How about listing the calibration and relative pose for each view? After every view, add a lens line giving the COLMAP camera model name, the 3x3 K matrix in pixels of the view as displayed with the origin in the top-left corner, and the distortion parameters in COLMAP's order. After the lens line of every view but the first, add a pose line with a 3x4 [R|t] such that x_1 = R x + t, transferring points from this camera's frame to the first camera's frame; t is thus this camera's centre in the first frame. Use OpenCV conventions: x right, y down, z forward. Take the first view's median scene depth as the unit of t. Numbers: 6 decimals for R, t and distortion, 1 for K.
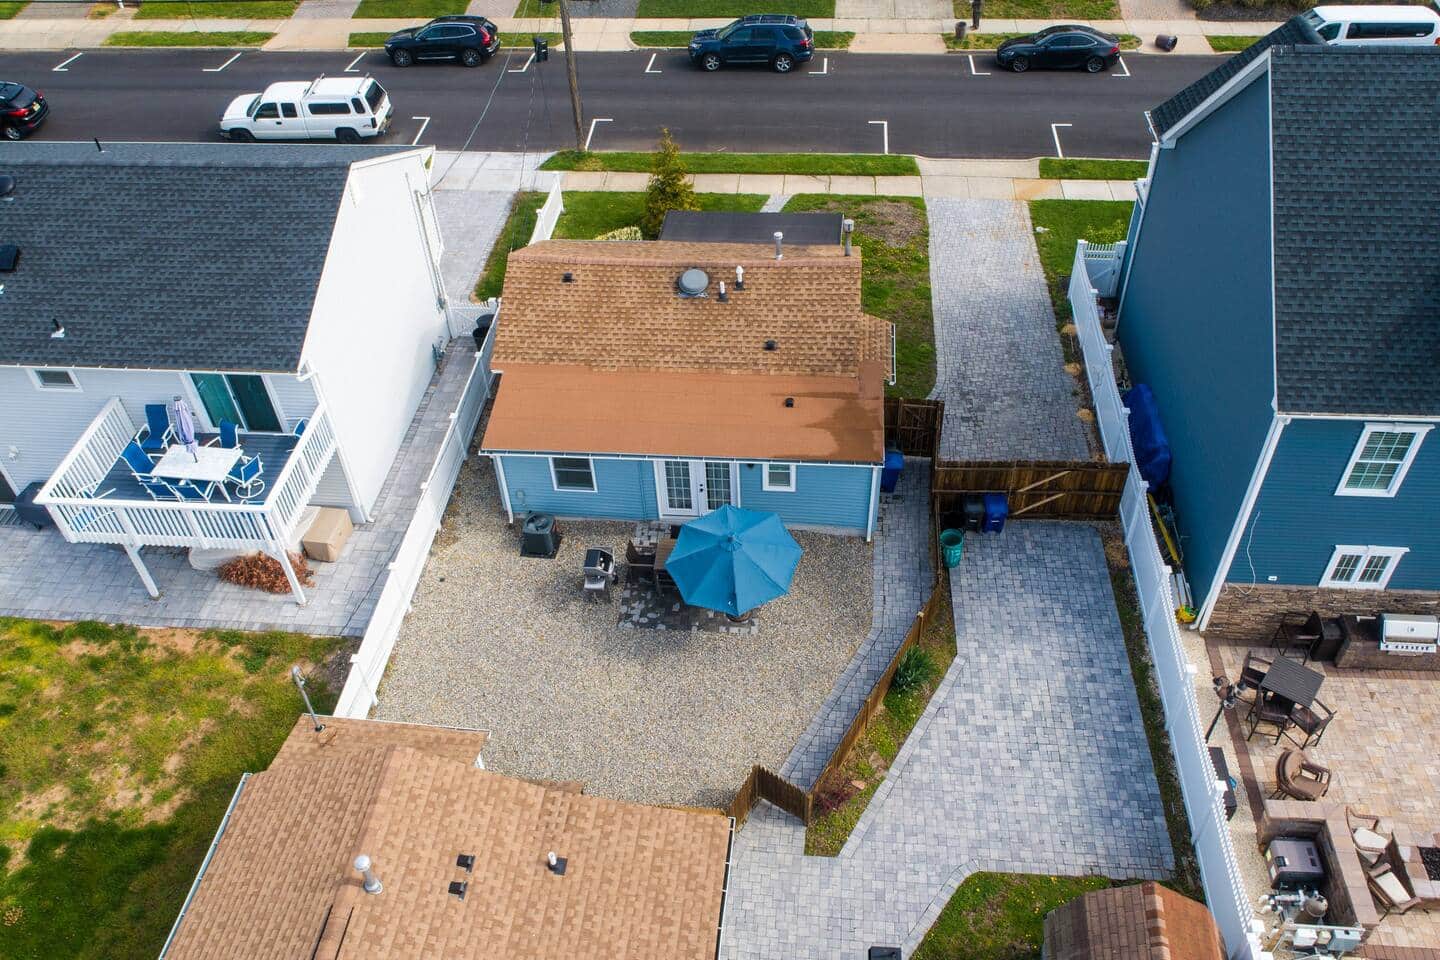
lens RADIAL K [[1146.7, 0, 720.9], [0, 1146.7, 481.7], [0, 0, 1]] dist [-0.015441, 0.008675]
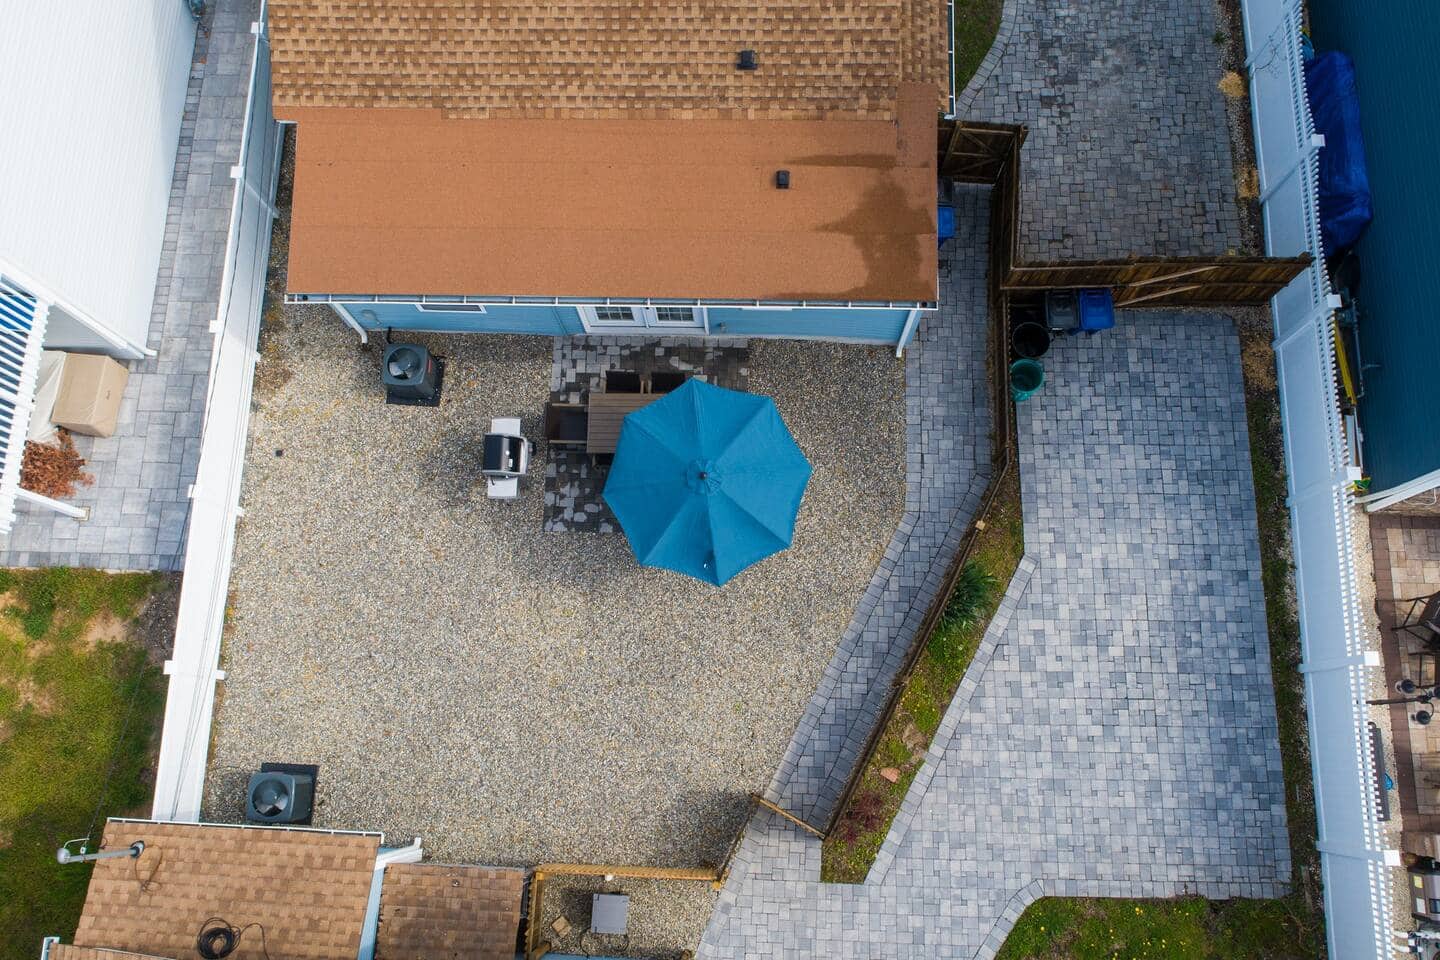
lens RADIAL K [[1146.7, 0, 721.0], [0, 1146.7, 478.3], [0, 0, 1]] dist [-0.015441, 0.008675]
pose [[0.997675, -0.062868, 0.026296, 0.001615], [0.038095, 0.834480, 0.549720, -0.280828], [-0.056504, -0.547440, 0.834935, 0.425279]]
